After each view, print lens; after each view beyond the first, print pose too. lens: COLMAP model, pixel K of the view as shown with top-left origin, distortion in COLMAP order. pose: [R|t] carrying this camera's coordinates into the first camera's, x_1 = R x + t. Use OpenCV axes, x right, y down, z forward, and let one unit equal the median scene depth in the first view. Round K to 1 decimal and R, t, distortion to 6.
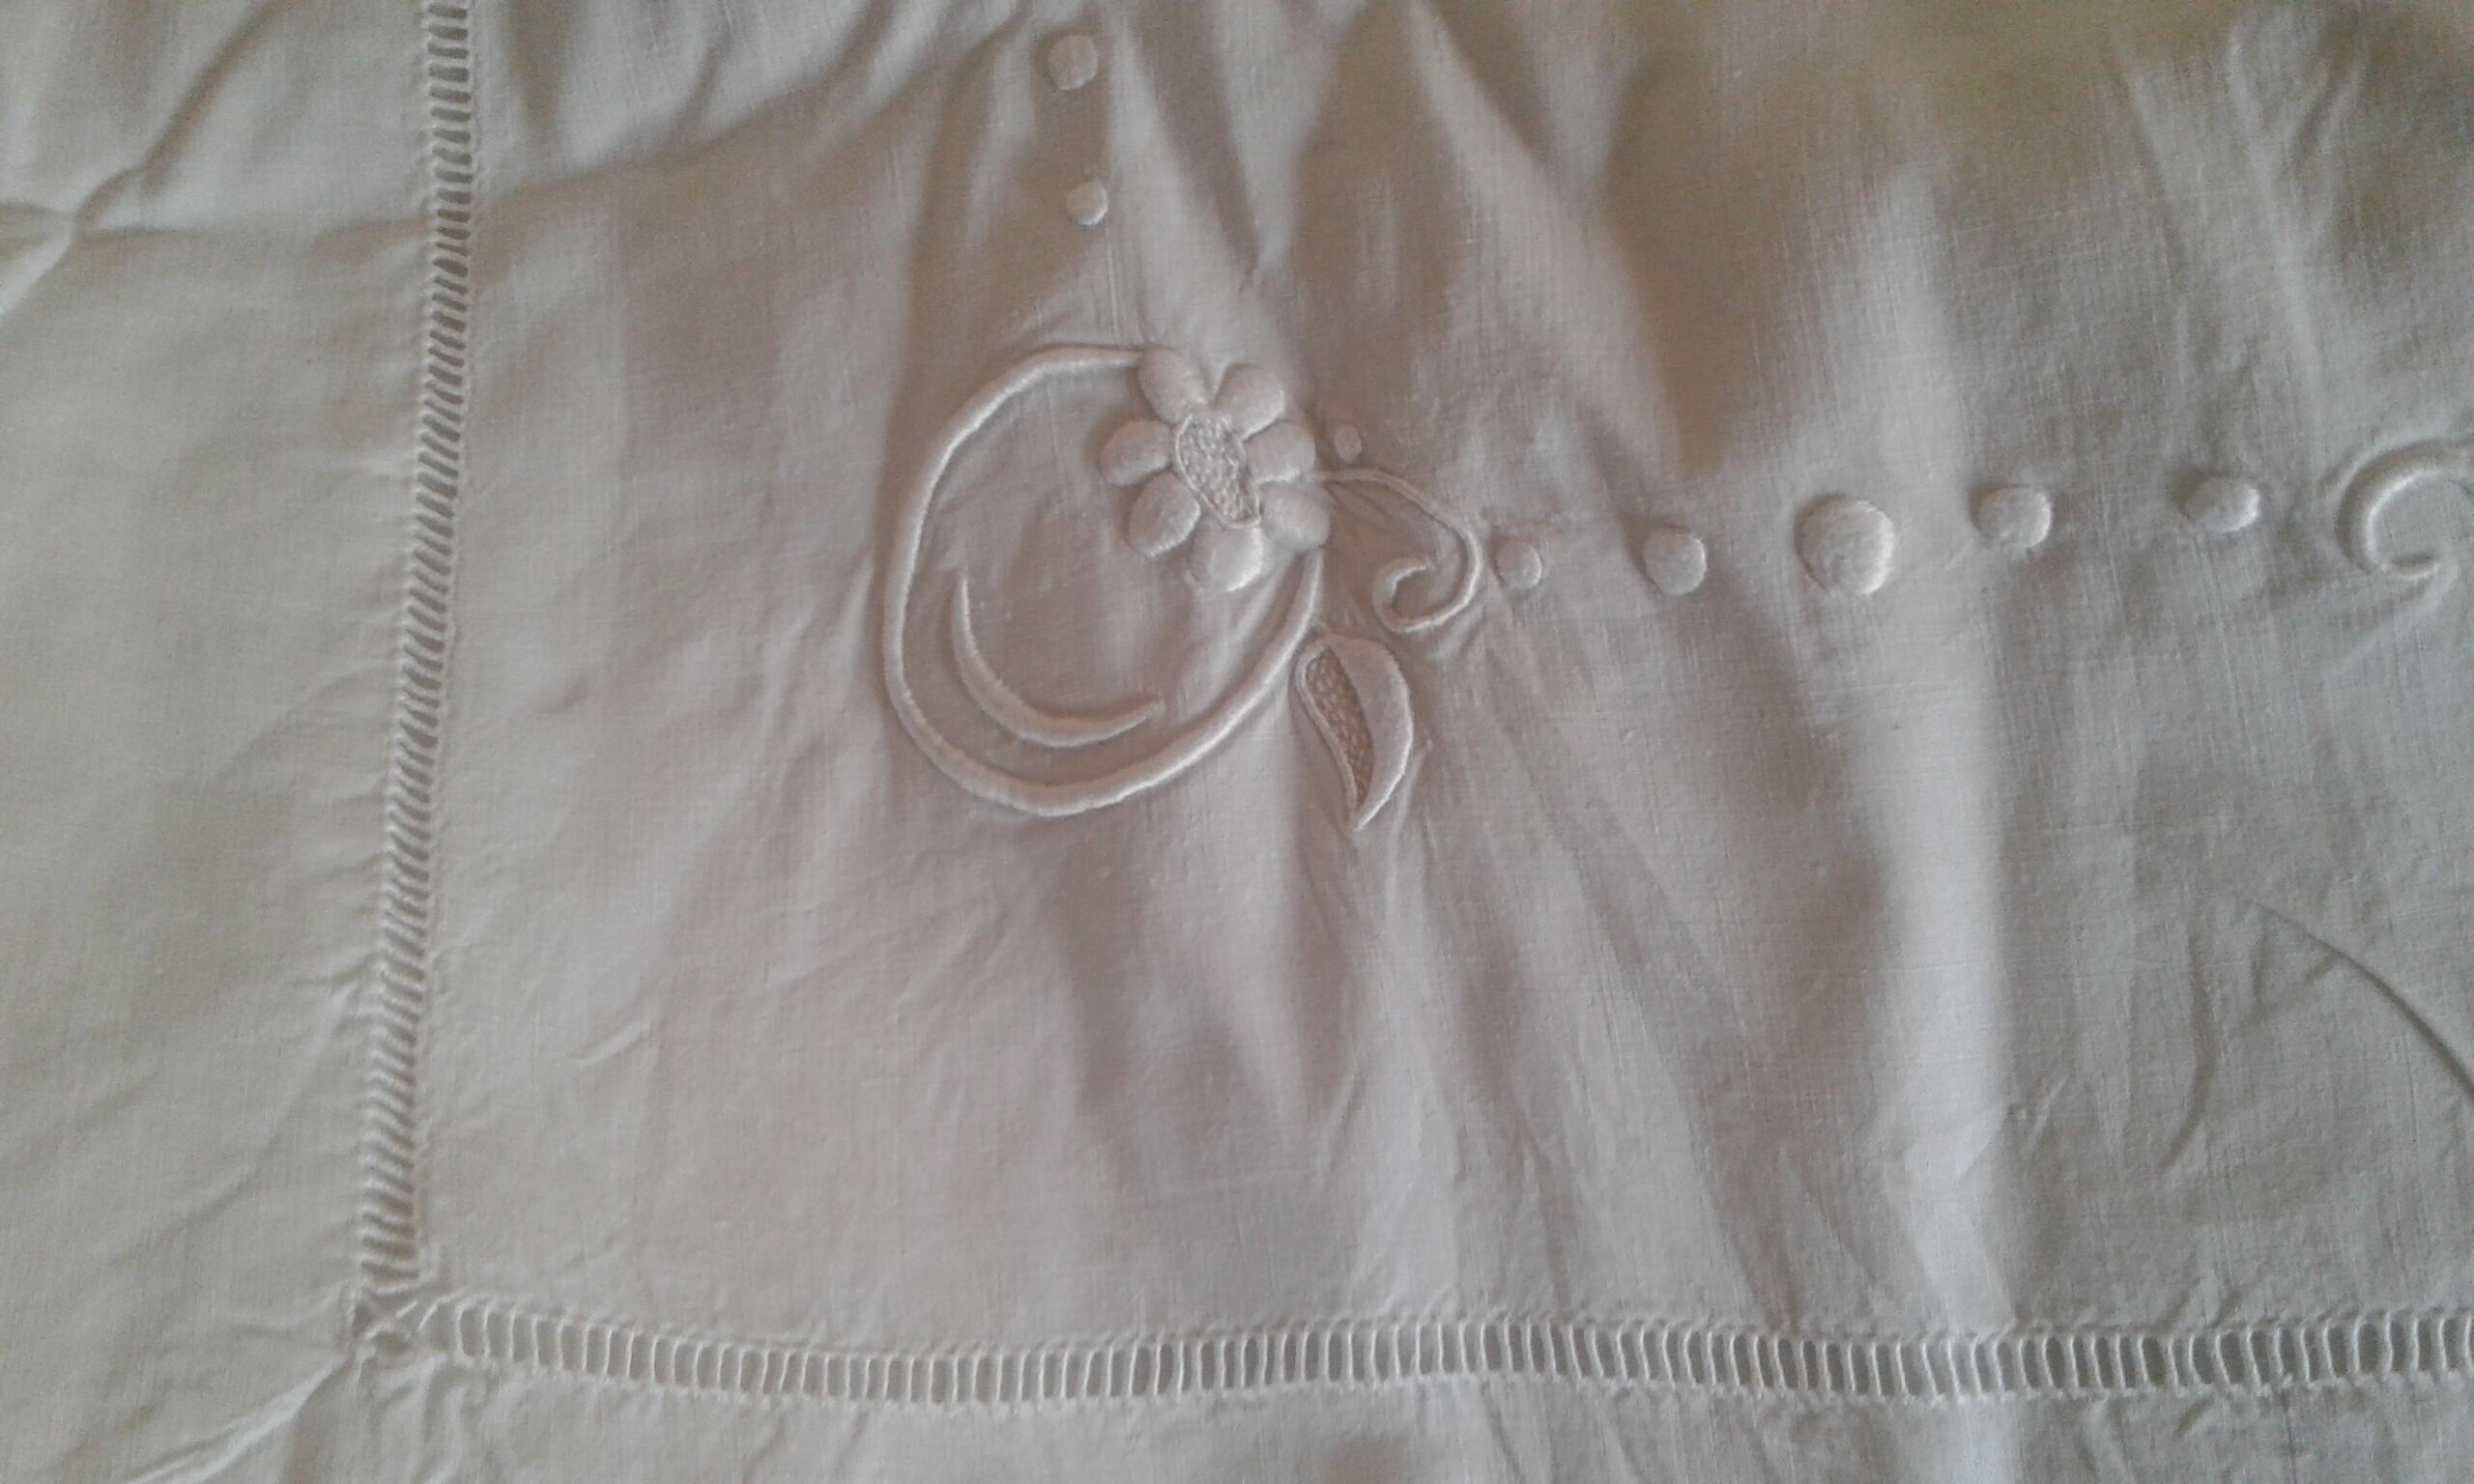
lens RADIAL K [[2372.1, 0, 1246.2], [0, 2372.1, 728.3], [0, 0, 1]] dist [0.081321, -0.207347]
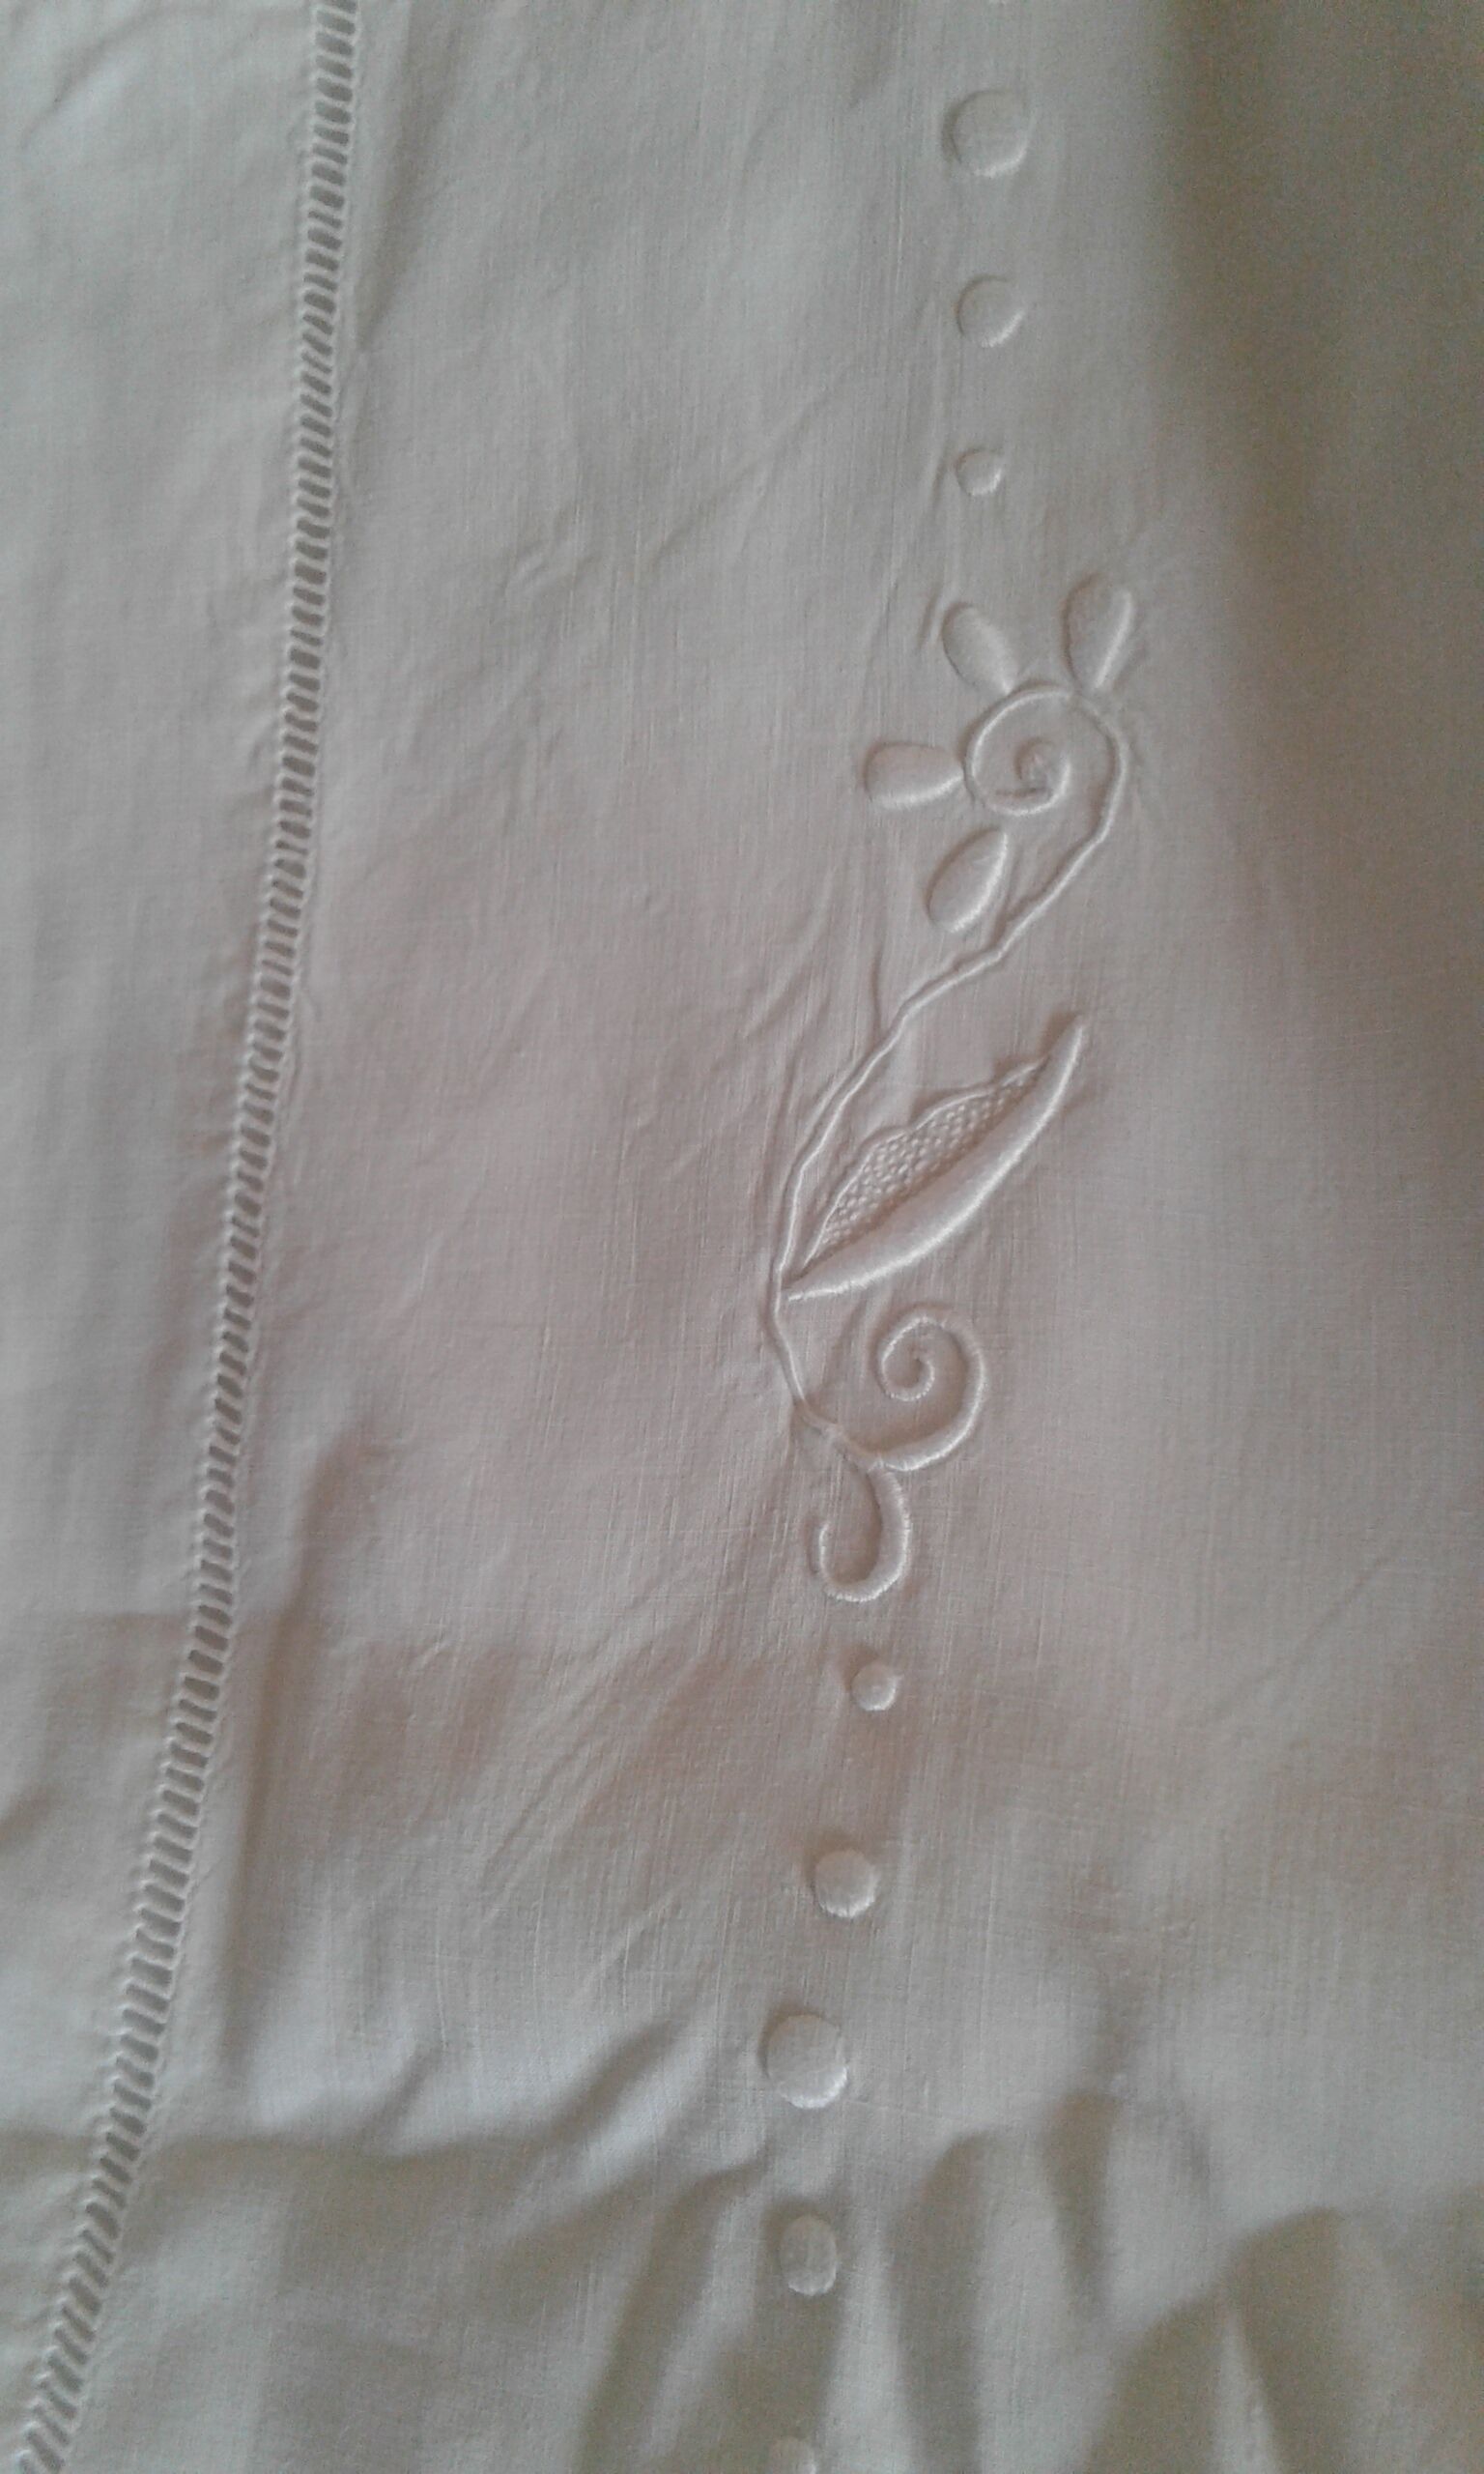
lens RADIAL K [[2372.1, 0, 742.0], [0, 2372.1, 1237.0], [0, 0, 1]] dist [0.081321, -0.207347]
pose [[0.971484, 0.137288, -0.193315, 0.015964], [-0.162290, 0.979418, -0.120008, -0.533029], [0.172861, 0.147959, 0.973770, 0.150797]]
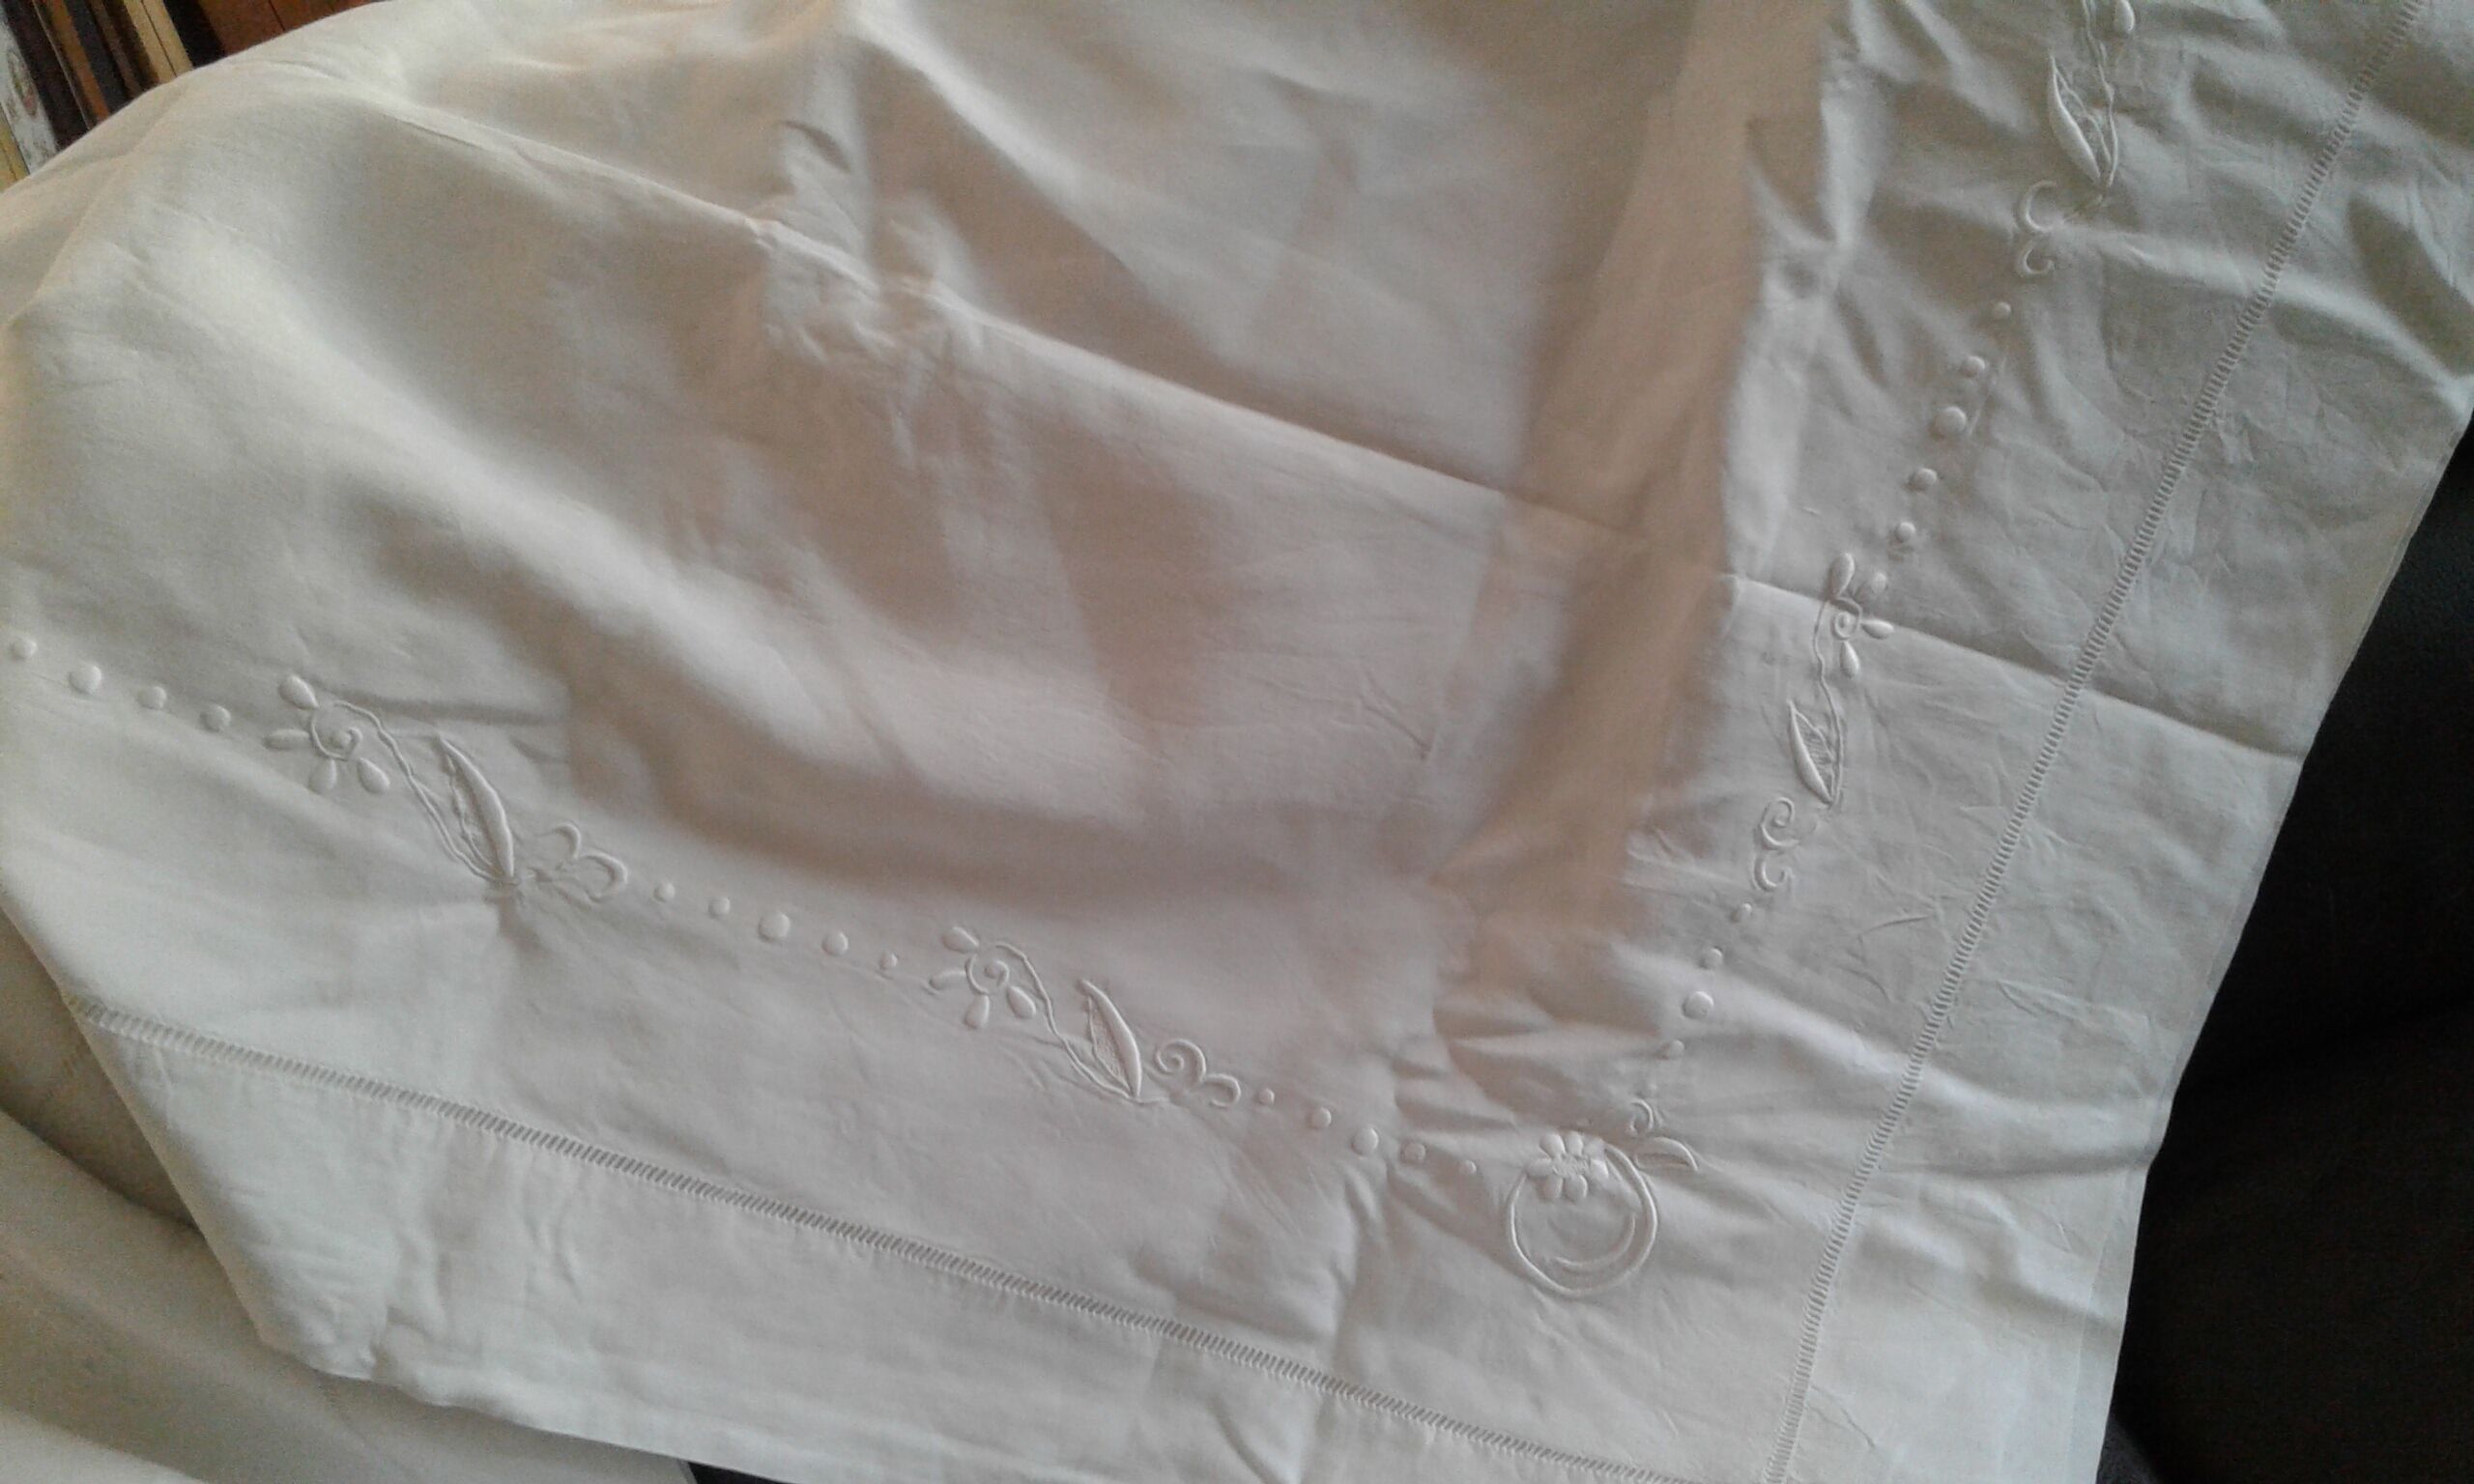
lens RADIAL K [[2372.1, 0, 1246.2], [0, 2372.1, 728.3], [0, 0, 1]] dist [0.081321, -0.207347]
pose [[0.386816, -0.896472, 0.216128, -0.322169], [0.874355, 0.431029, 0.222974, -1.359062], [-0.293047, 0.102723, 0.950564, -1.782500]]
